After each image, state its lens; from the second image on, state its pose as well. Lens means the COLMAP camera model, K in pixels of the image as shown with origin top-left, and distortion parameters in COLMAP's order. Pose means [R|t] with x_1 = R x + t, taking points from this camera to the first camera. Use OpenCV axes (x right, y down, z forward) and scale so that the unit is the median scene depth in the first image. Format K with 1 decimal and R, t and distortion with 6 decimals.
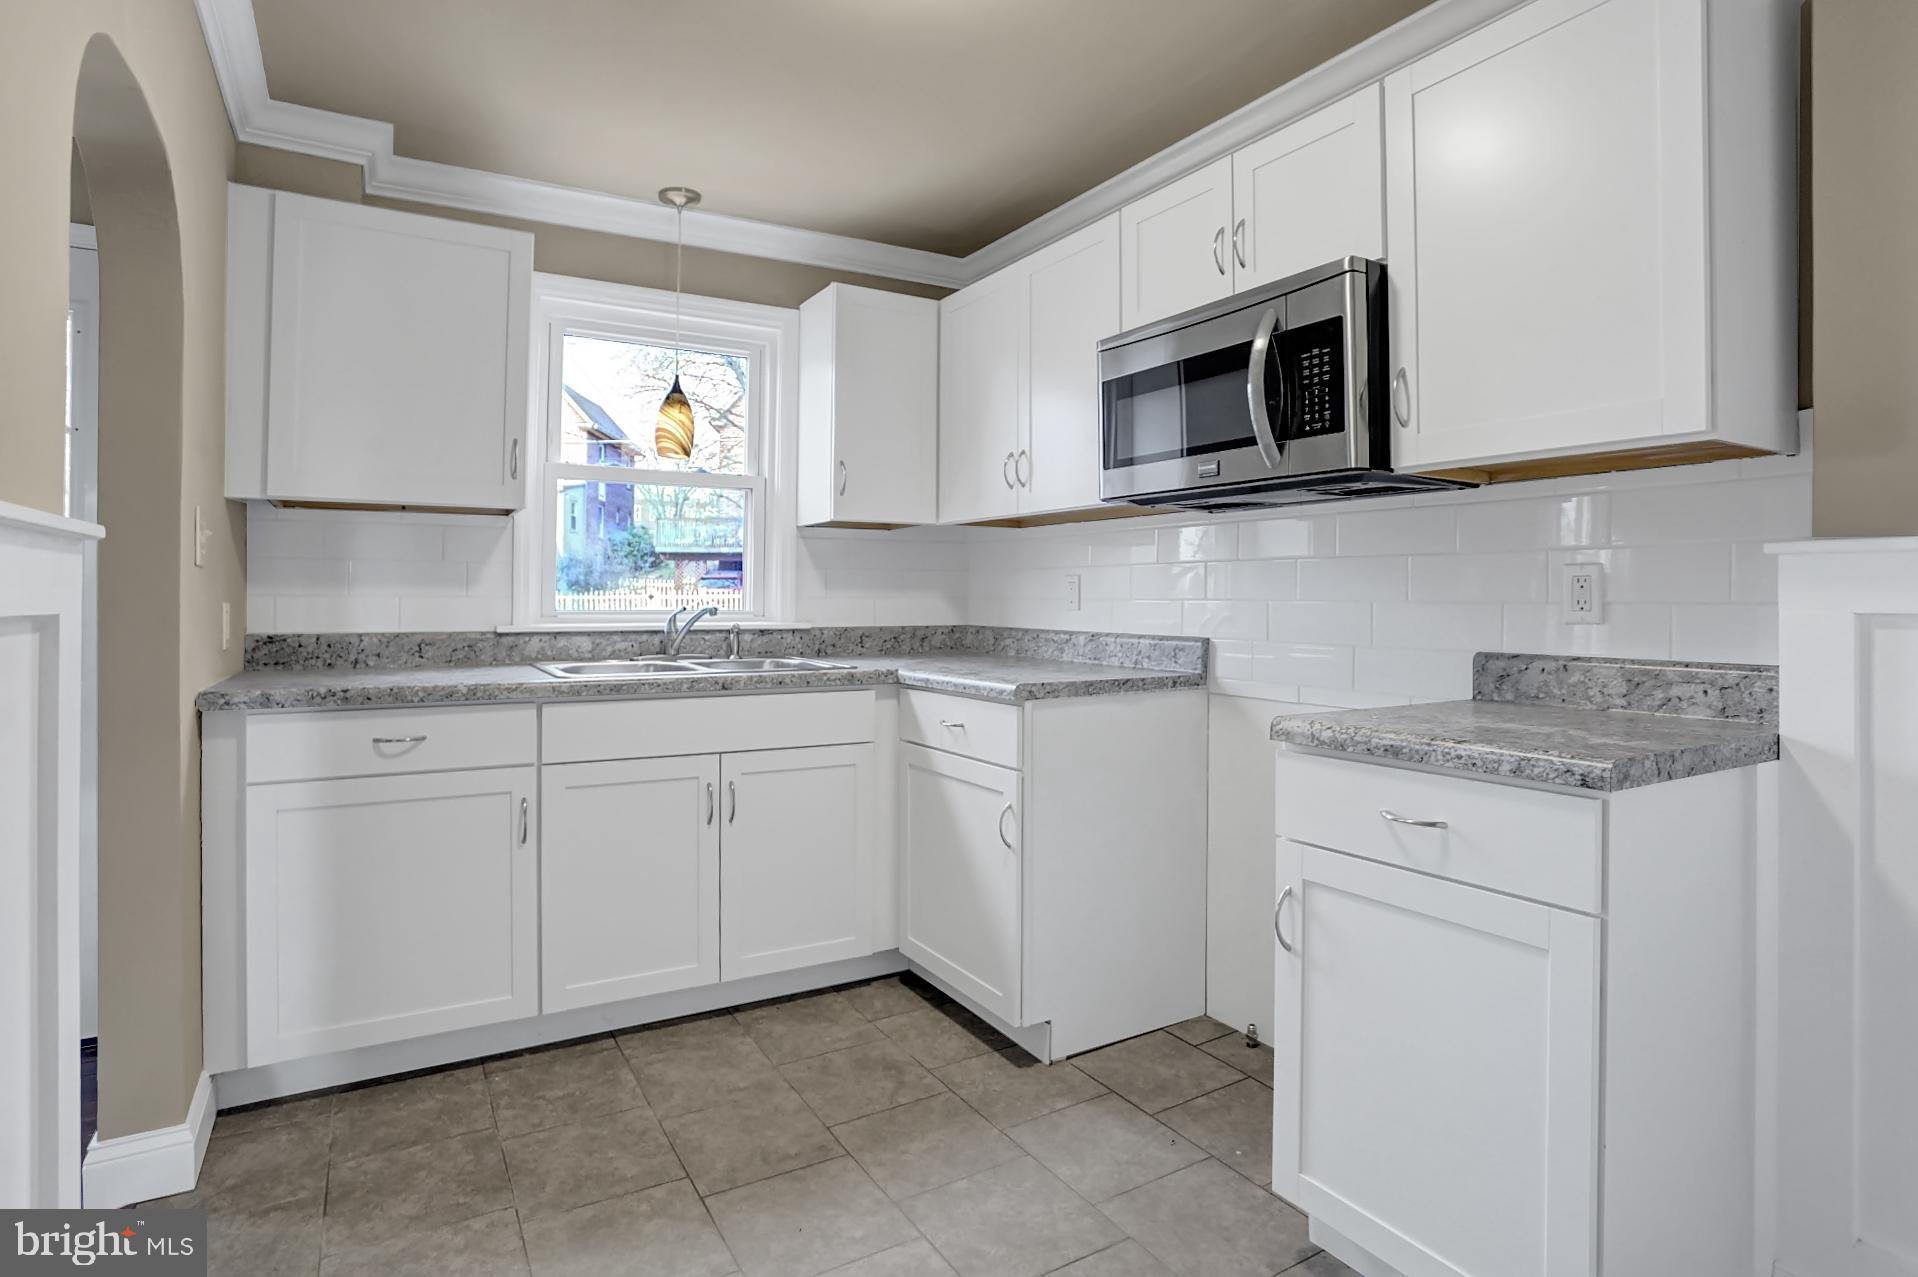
lens RADIAL K [[989.6, 0, 944.4], [0, 989.6, 583.9], [0, 0, 1]] dist [-0.071959, 0.042365]
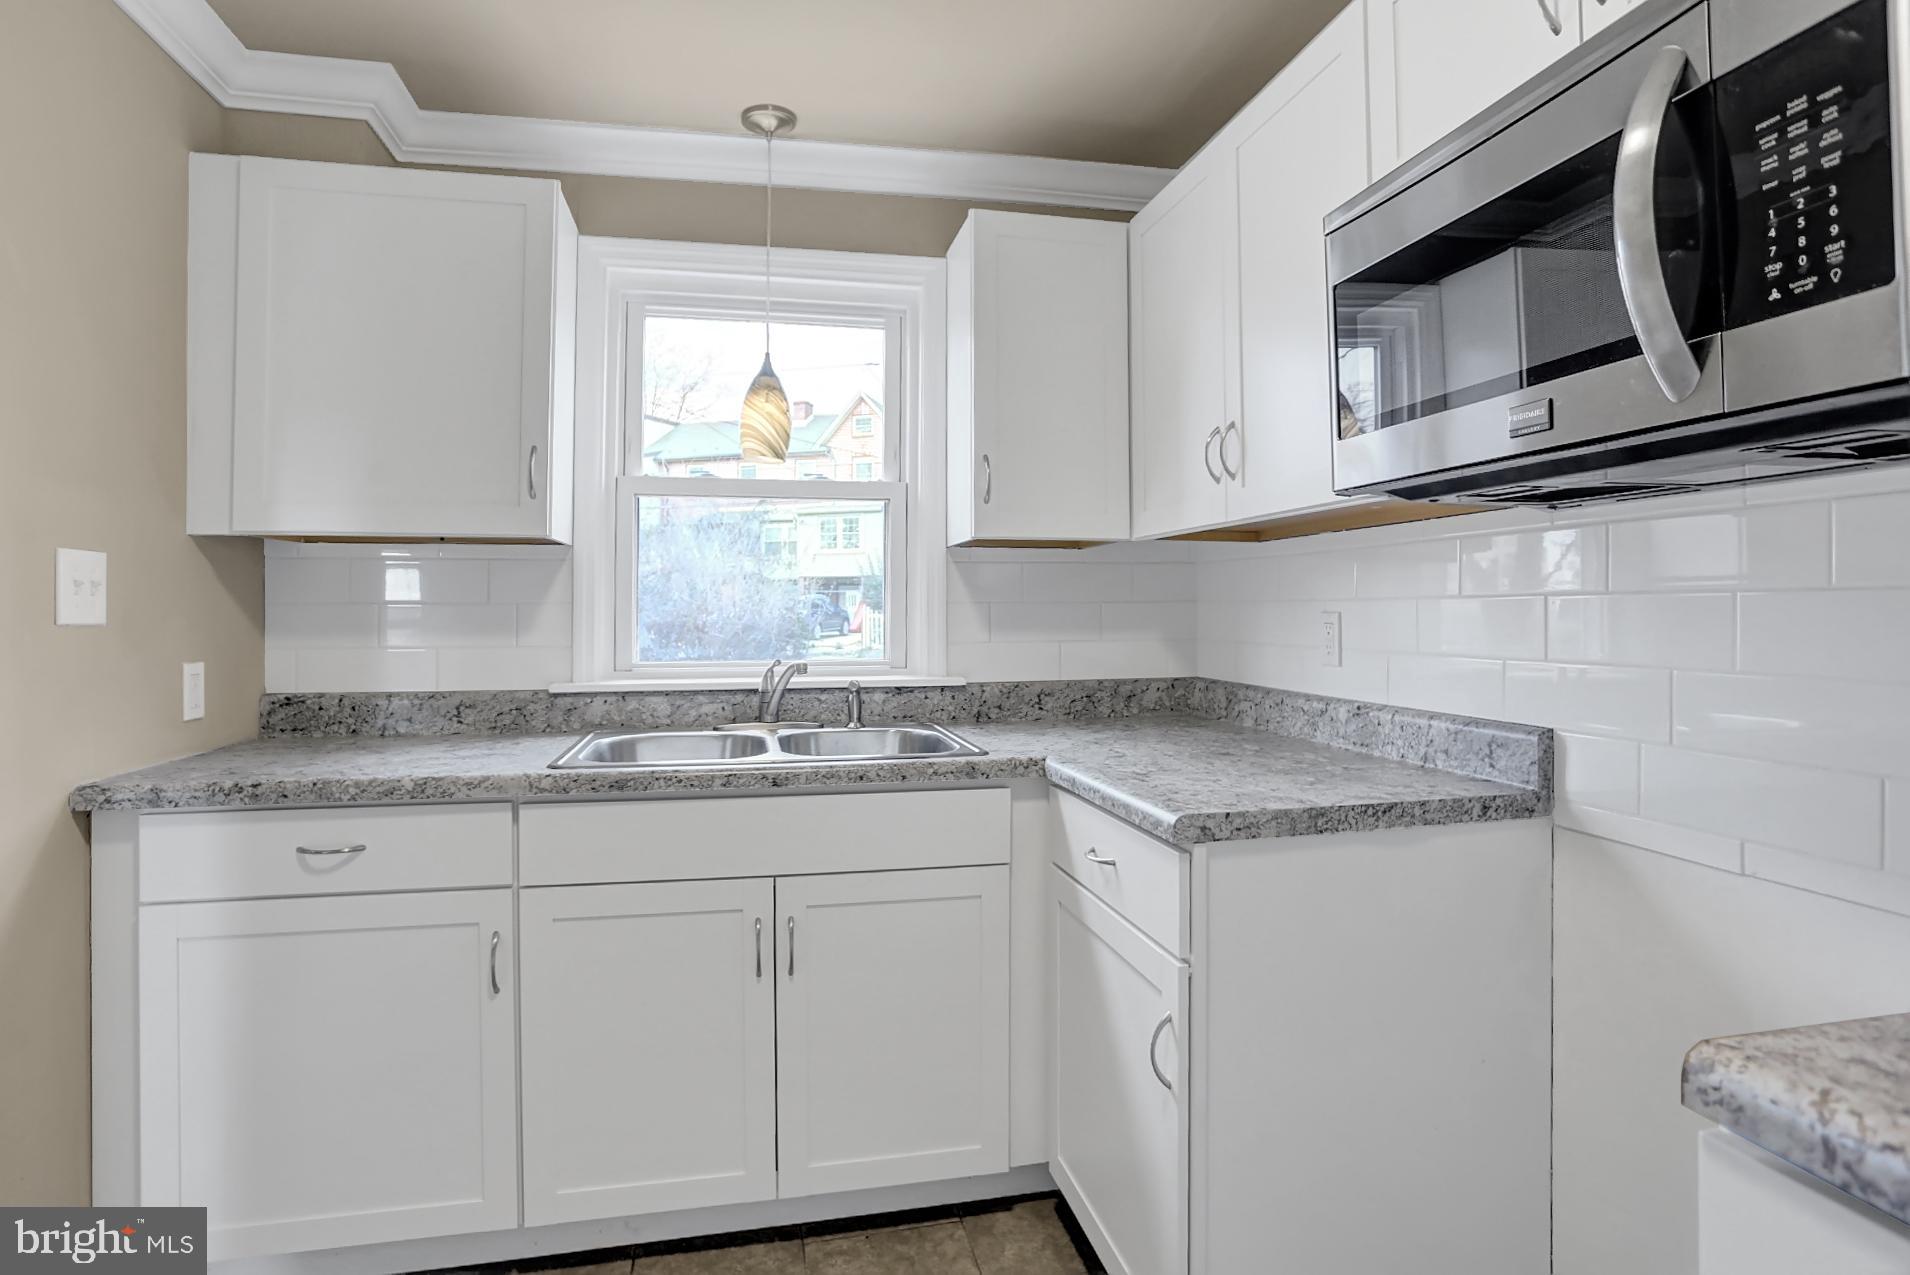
lens RADIAL K [[1004.6, 0, 964.1], [0, 1004.6, 596.7], [0, 0, 1]] dist [-0.072264, 0.035309]
pose [[0.952955, -0.011764, -0.302884, 0.116265], [0.011308, 0.999931, -0.003261, -0.022985], [0.302901, -0.000317, 0.953022, 0.353205]]
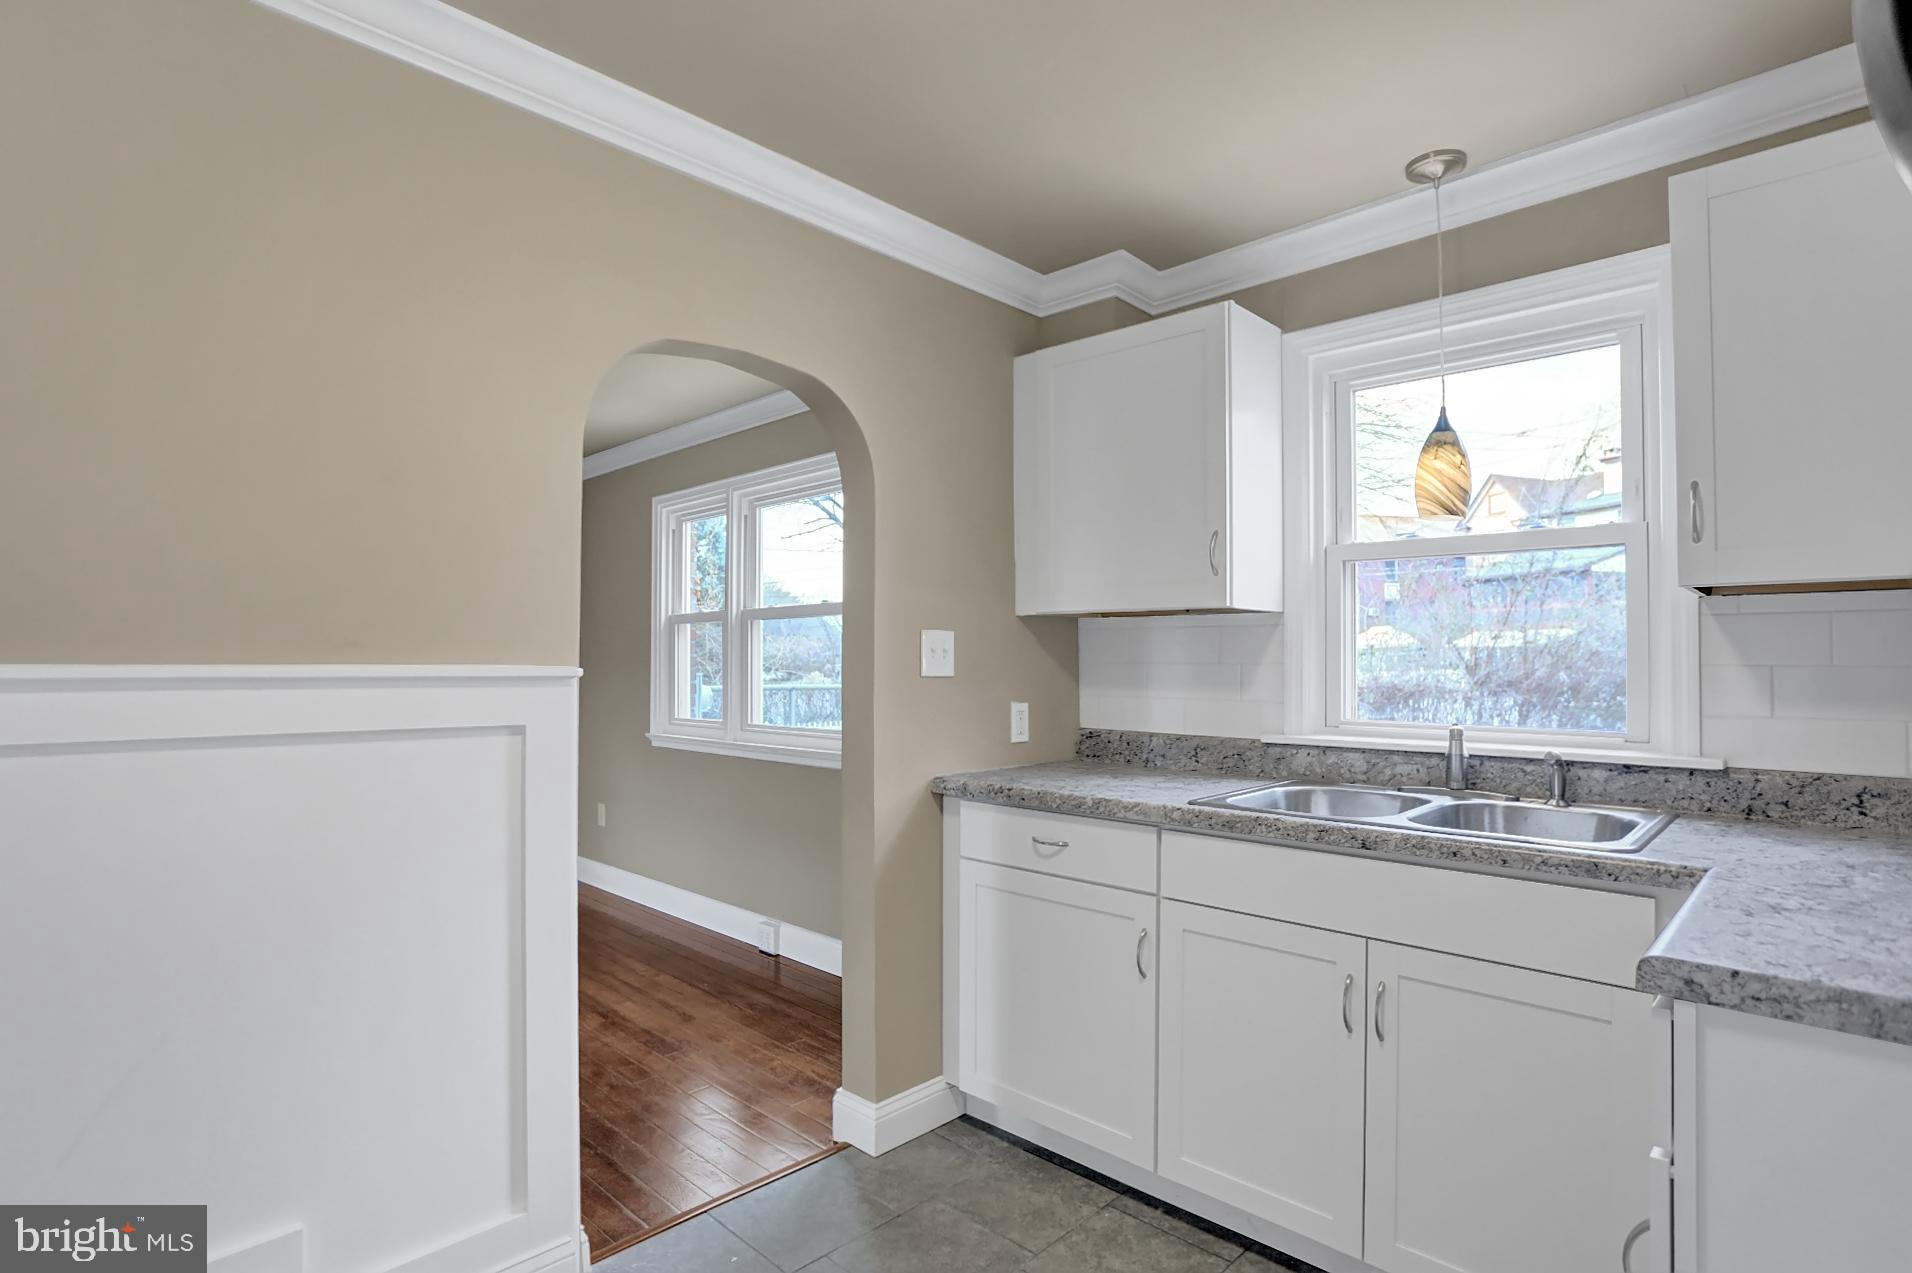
lens RADIAL K [[971.1, 0, 956.1], [0, 971.1, 640.7], [0, 0, 1]] dist [-0.068829, 0.034918]
pose [[0.272279, -0.023098, -0.961941, 0.349468], [0.008297, 0.999731, -0.021656, -0.028671], [0.962183, -0.002085, 0.272397, 0.513985]]
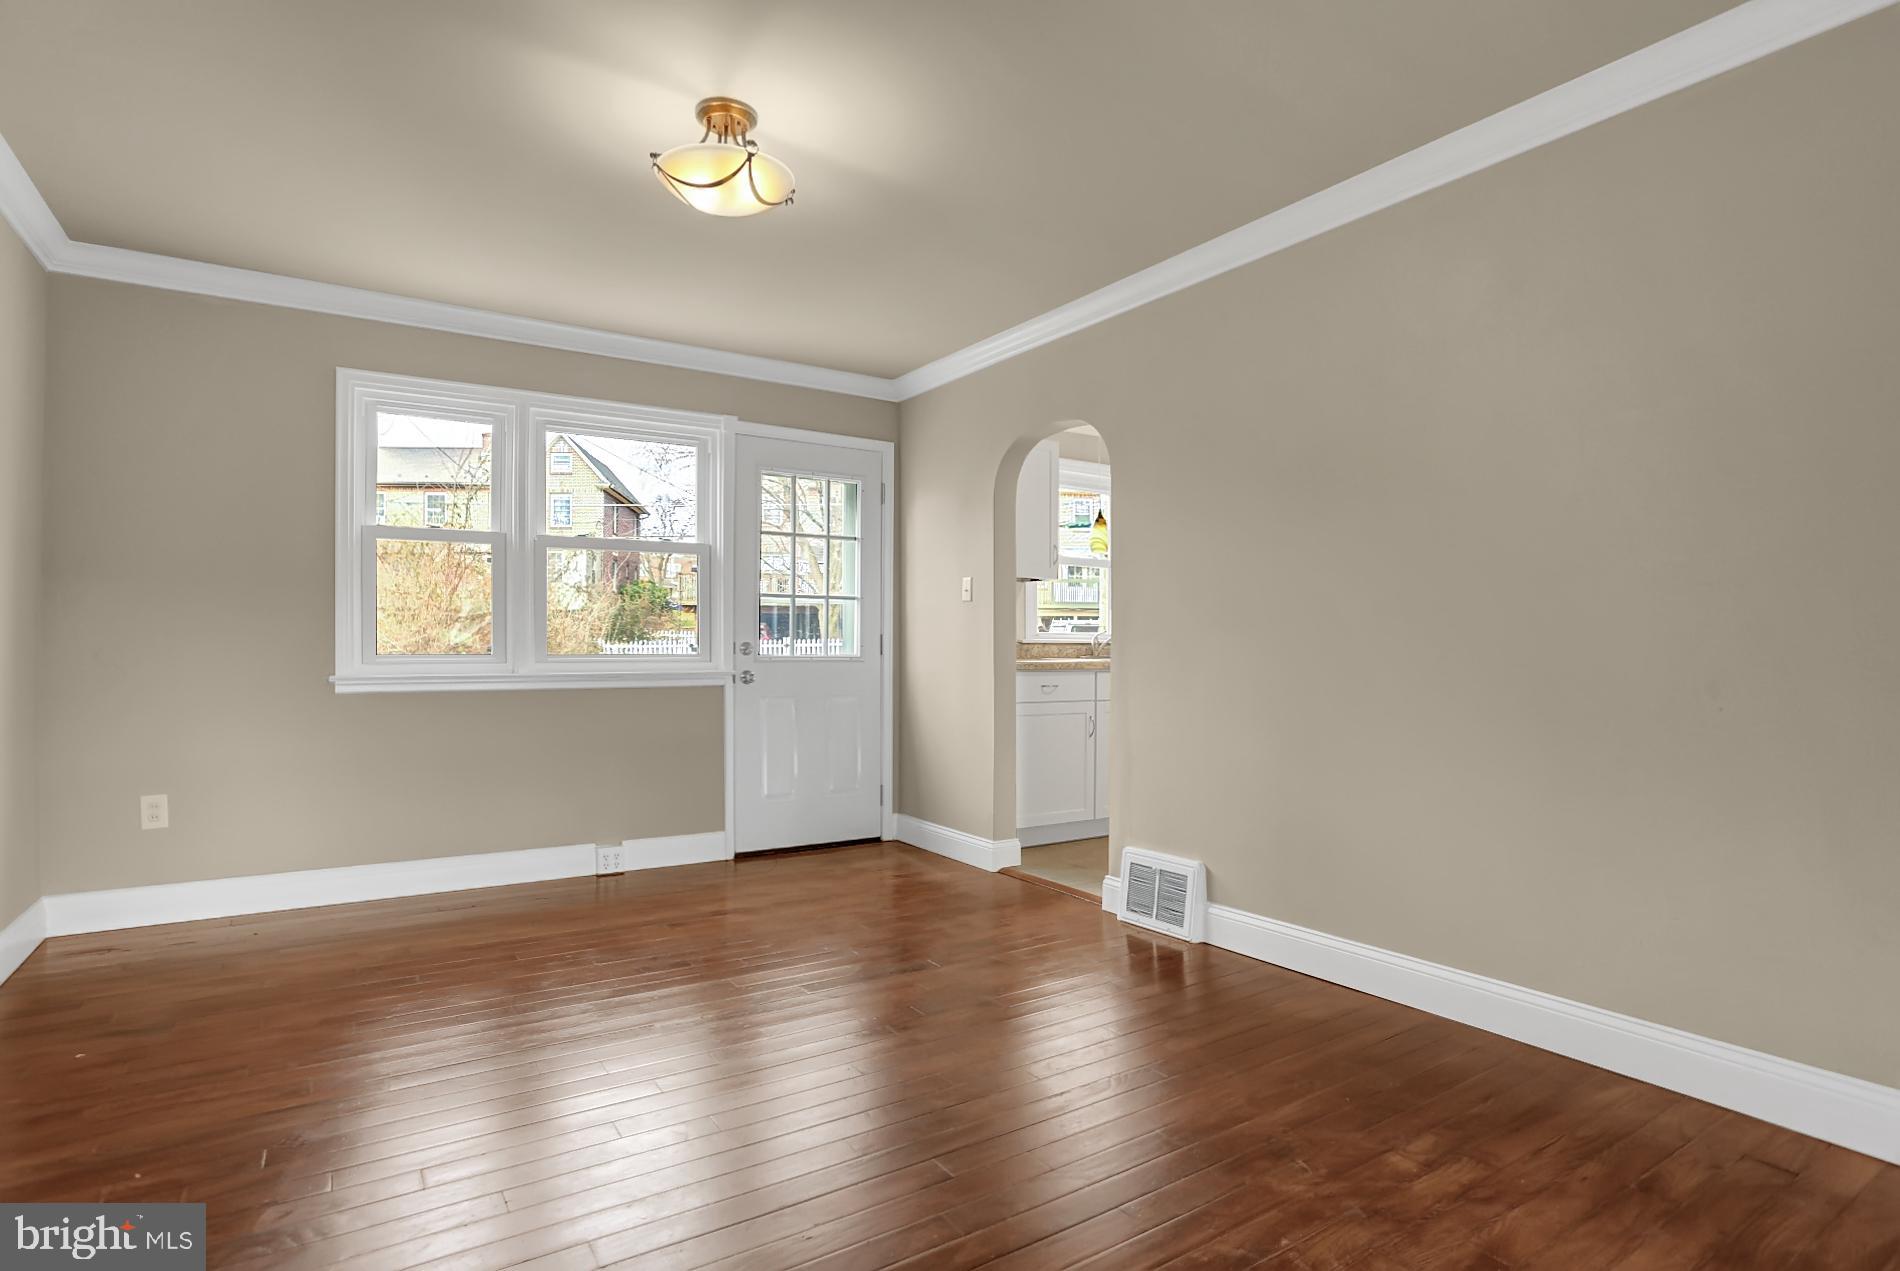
lens RADIAL K [[971.3, 0, 937.9], [0, 971.3, 627.6], [0, 0, 1]] dist [-0.070447, 0.034752]
pose [[0.999239, -0.000934, 0.038991, -0.745705], [0.001295, 0.999957, -0.009217, 0.040142], [-0.038981, 0.009260, 0.999197, -0.971617]]
